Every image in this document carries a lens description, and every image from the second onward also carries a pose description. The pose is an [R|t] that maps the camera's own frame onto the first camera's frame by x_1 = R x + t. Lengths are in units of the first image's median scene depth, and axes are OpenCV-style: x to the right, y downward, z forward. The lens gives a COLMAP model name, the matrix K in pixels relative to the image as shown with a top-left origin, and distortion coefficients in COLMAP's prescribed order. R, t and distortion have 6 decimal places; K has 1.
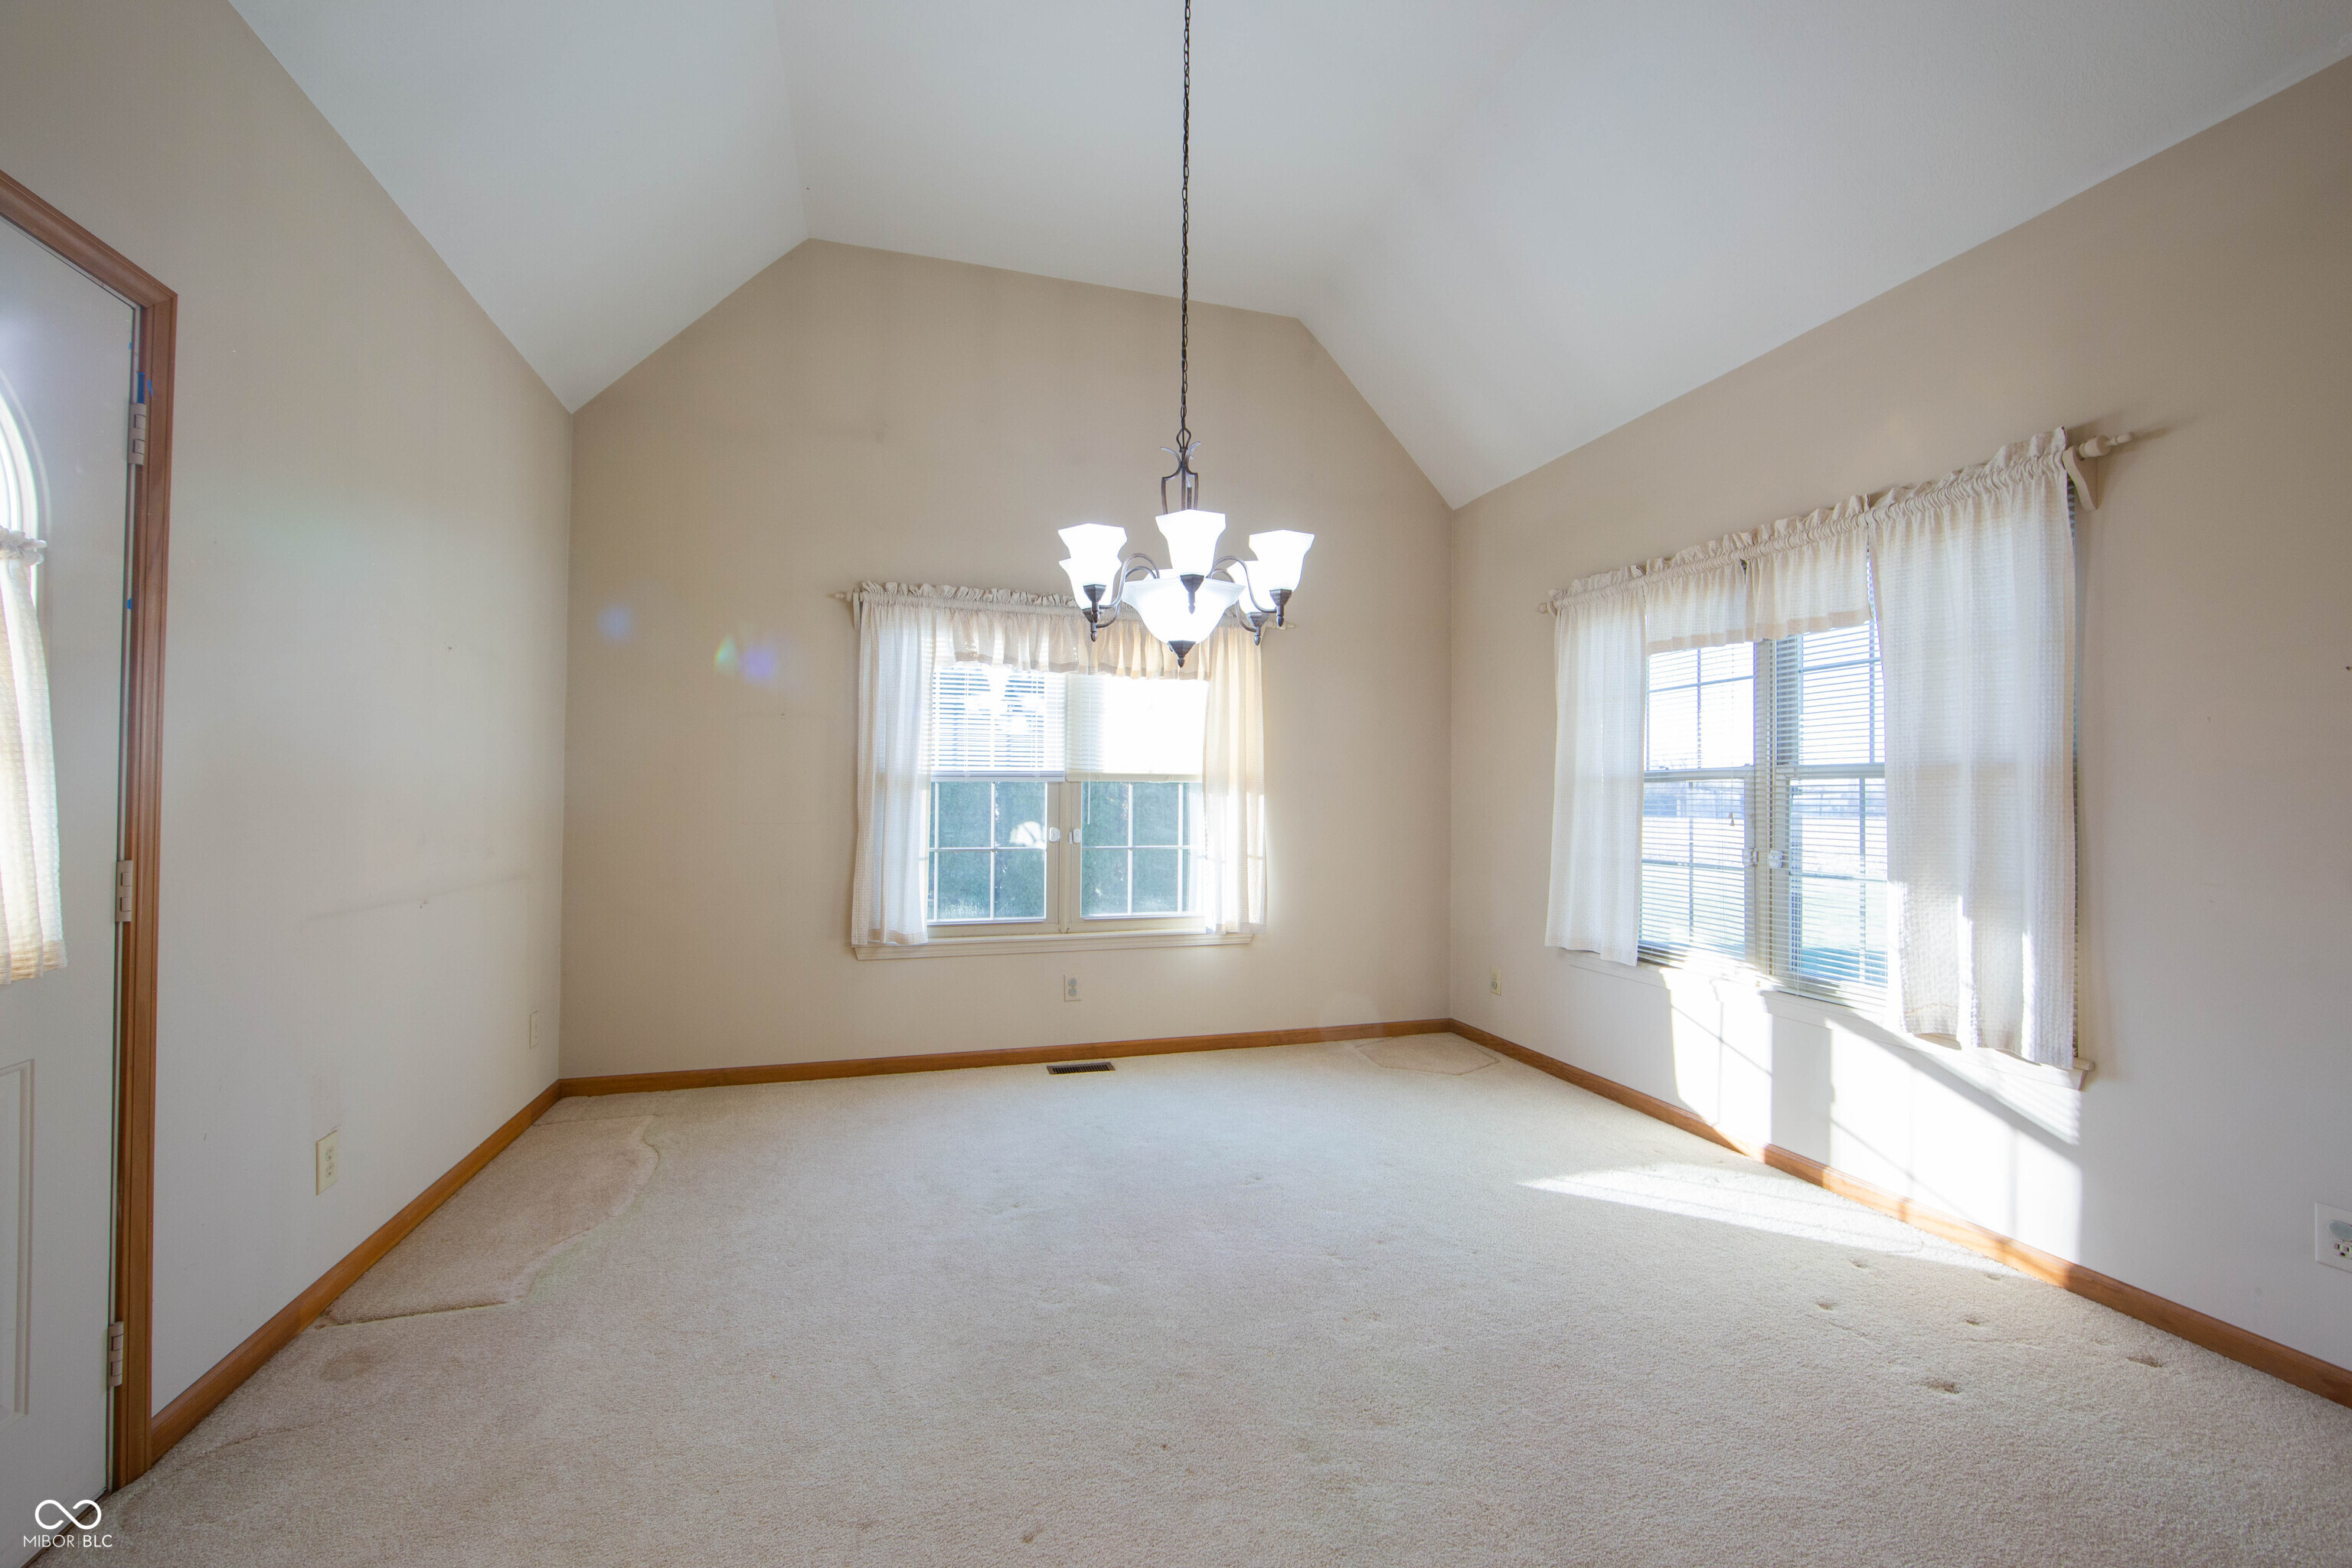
lens RADIAL K [[919.1, 0, 1175.2], [0, 919.1, 777.3], [0, 0, 1]] dist [-0.012213, 0.001369]
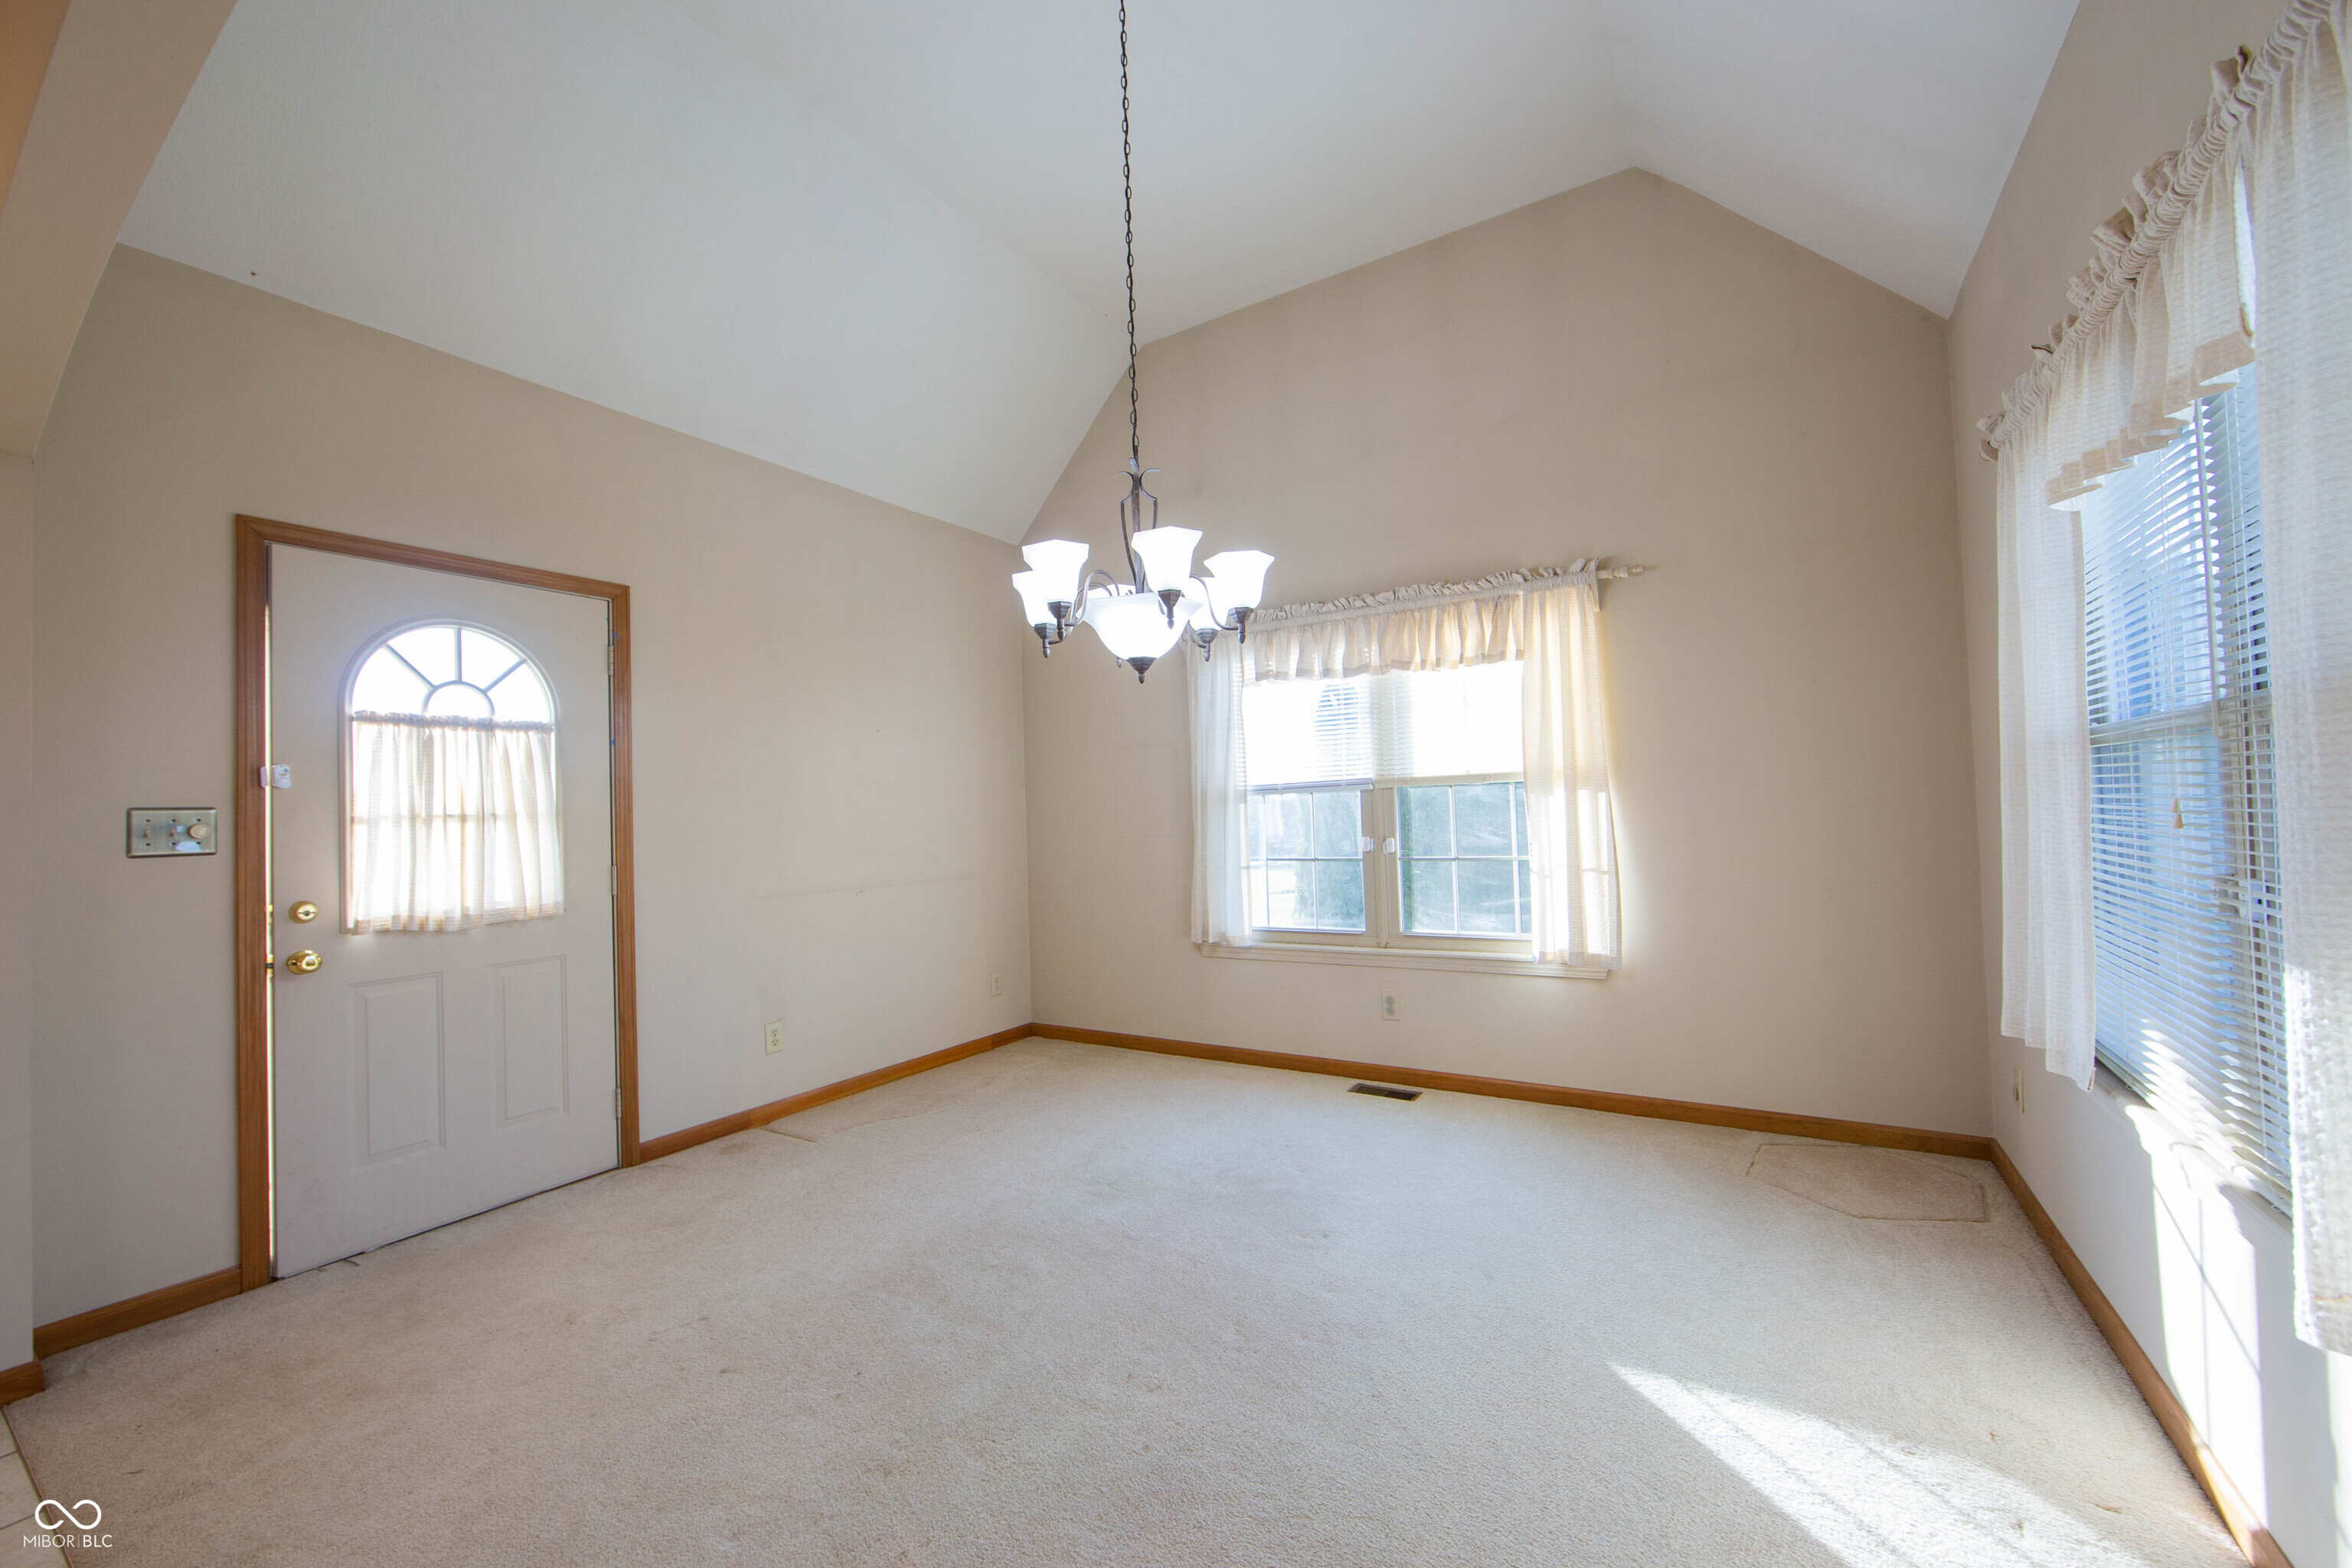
lens RADIAL K [[919.1, 0, 1173.4], [0, 919.1, 775.9], [0, 0, 1]] dist [-0.012213, 0.001369]
pose [[0.653654, -0.058117, -0.754559, 0.474088], [0.056901, 0.997999, -0.027576, 0.006081], [0.754652, -0.024910, 0.655653, 0.219738]]
